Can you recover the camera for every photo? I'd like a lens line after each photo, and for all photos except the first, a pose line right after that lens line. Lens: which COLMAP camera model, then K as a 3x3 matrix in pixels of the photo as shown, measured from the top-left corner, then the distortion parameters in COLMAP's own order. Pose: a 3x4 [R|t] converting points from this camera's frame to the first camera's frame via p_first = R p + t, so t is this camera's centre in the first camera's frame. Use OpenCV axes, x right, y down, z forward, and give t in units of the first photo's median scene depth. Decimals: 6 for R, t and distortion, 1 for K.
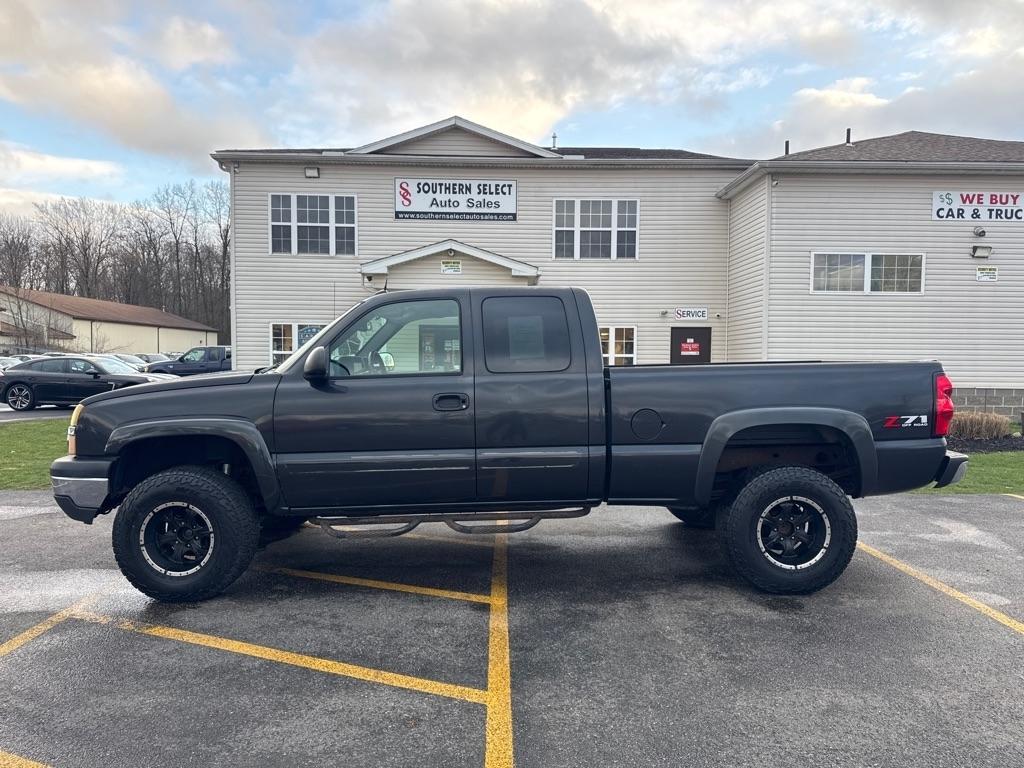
lens RADIAL K [[717.7, 0, 510.8], [0, 717.7, 379.3], [0, 0, 1]] dist [0.076450, -0.115877]
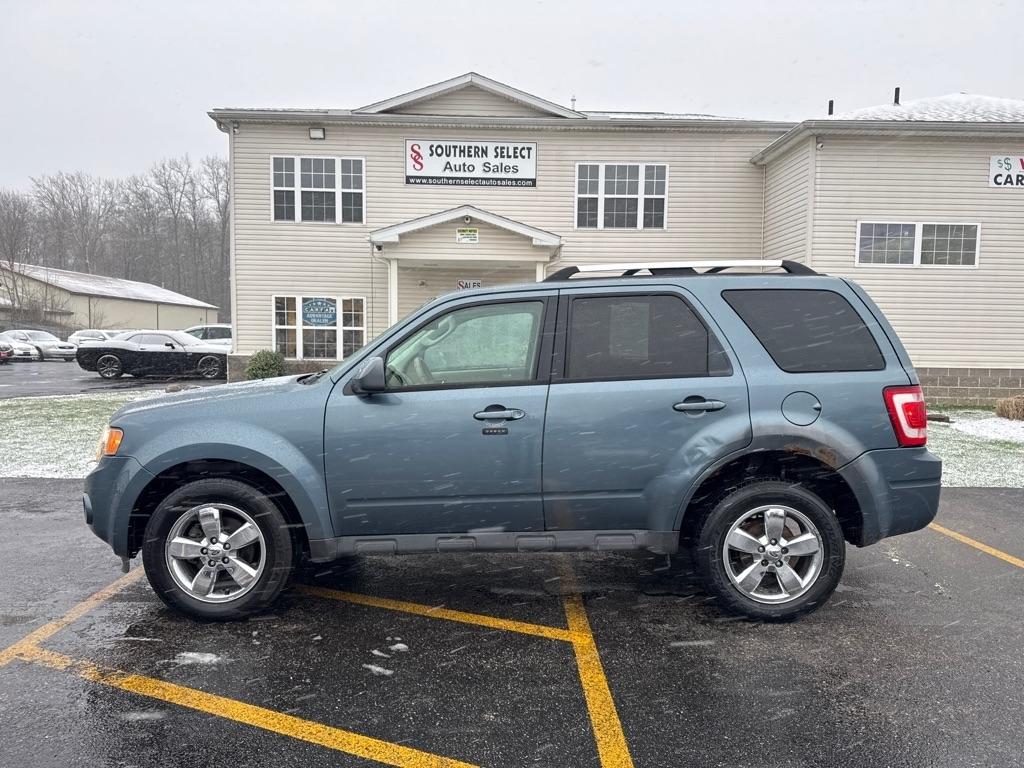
lens RADIAL K [[716.1, 0, 509.3], [0, 716.1, 383.2], [0, 0, 1]] dist [0.077393, -0.106478]
pose [[0.999978, 0.006267, -0.002138, -0.023256], [-0.006195, 0.999467, 0.032056, 0.003826], [0.002338, -0.032042, 0.999484, 0.061960]]
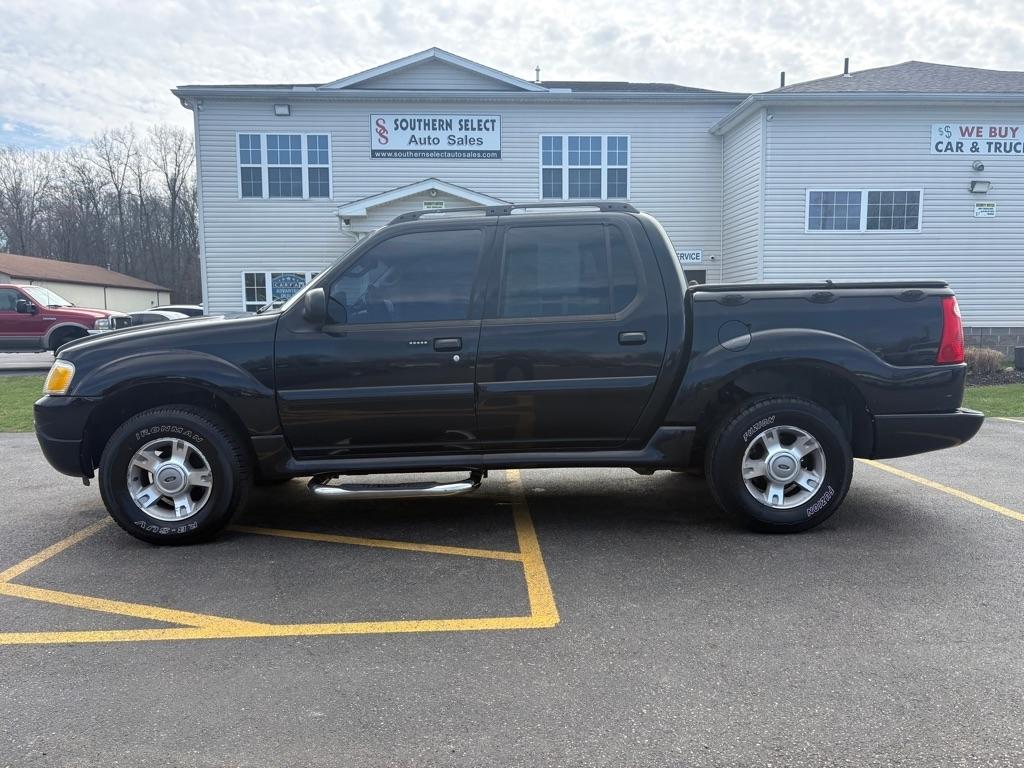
lens RADIAL K [[782.3, 0, 512.2], [0, 782.3, 384.9], [0, 0, 1]] dist [0.011291, -0.019308]
pose [[0.999355, -0.018433, 0.030812, -0.014447], [0.016657, 0.998240, 0.056925, 0.017227], [-0.031807, -0.056375, 0.997903, -0.039469]]
